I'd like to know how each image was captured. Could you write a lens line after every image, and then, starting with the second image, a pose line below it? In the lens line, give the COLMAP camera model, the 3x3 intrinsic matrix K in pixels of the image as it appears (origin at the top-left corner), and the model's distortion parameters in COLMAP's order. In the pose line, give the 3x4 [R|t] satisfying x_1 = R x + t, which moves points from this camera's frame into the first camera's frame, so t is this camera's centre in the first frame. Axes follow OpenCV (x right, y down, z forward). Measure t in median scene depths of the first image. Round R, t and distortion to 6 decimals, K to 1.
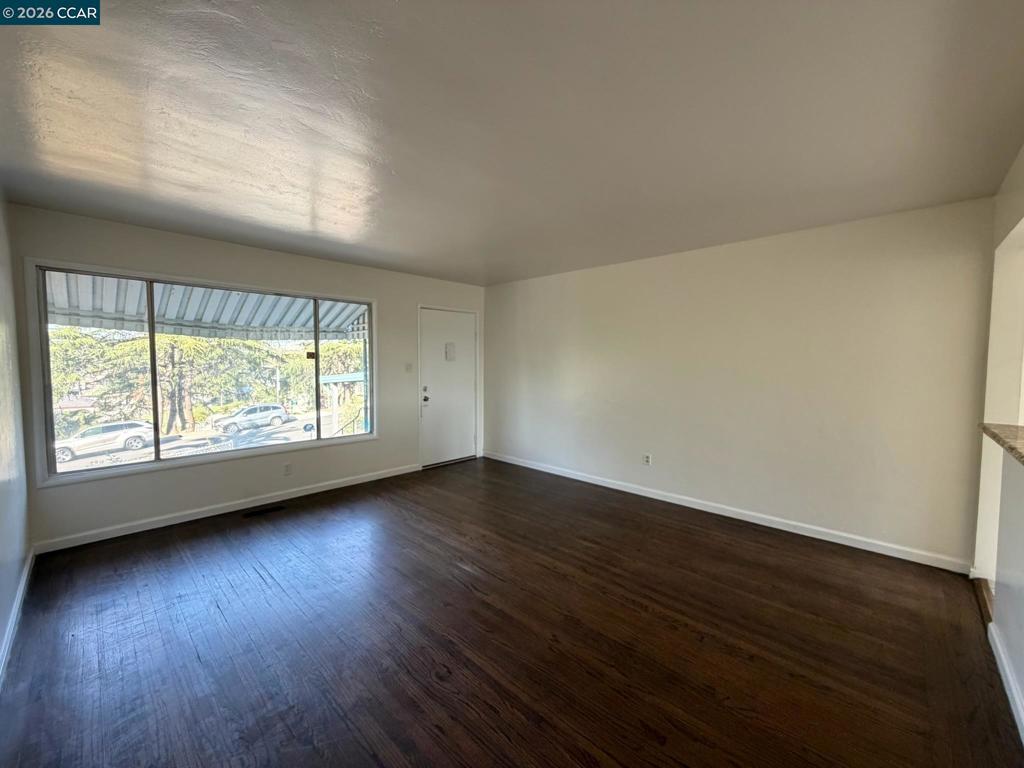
lens RADIAL K [[408.7, 0, 509.0], [0, 408.7, 382.1], [0, 0, 1]] dist [-0.000216, -0.000122]
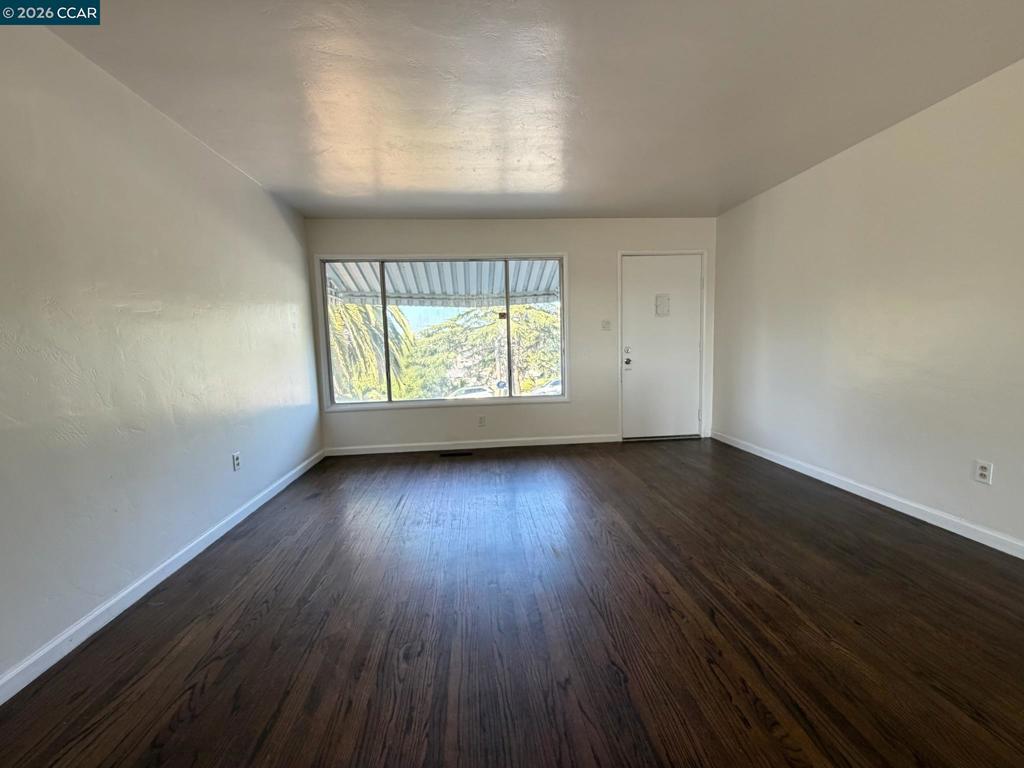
lens RADIAL K [[409.0, 0, 512.0], [0, 409.0, 384.0], [0, 0, 1]] dist [0.002760, 0.000341]
pose [[0.756808, 0.038575, -0.652498, 0.235964], [-0.001430, 0.998352, 0.057363, 0.052165], [0.653636, -0.042480, 0.755616, 0.235156]]
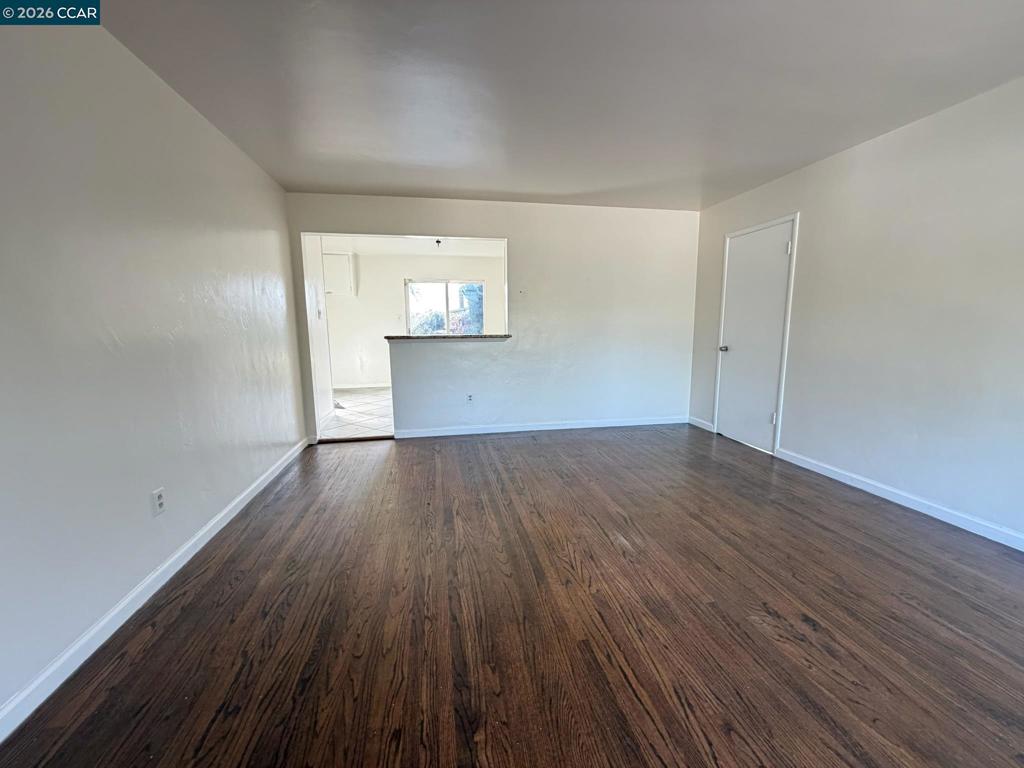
lens RADIAL K [[408.7, 0, 509.0], [0, 408.7, 382.1], [0, 0, 1]] dist [-0.000216, -0.000122]
pose [[-0.812557, -0.081891, 0.577101, -0.249749], [0.035136, 0.981400, 0.188732, -0.015838], [-0.581822, 0.173632, -0.794566, 1.184248]]
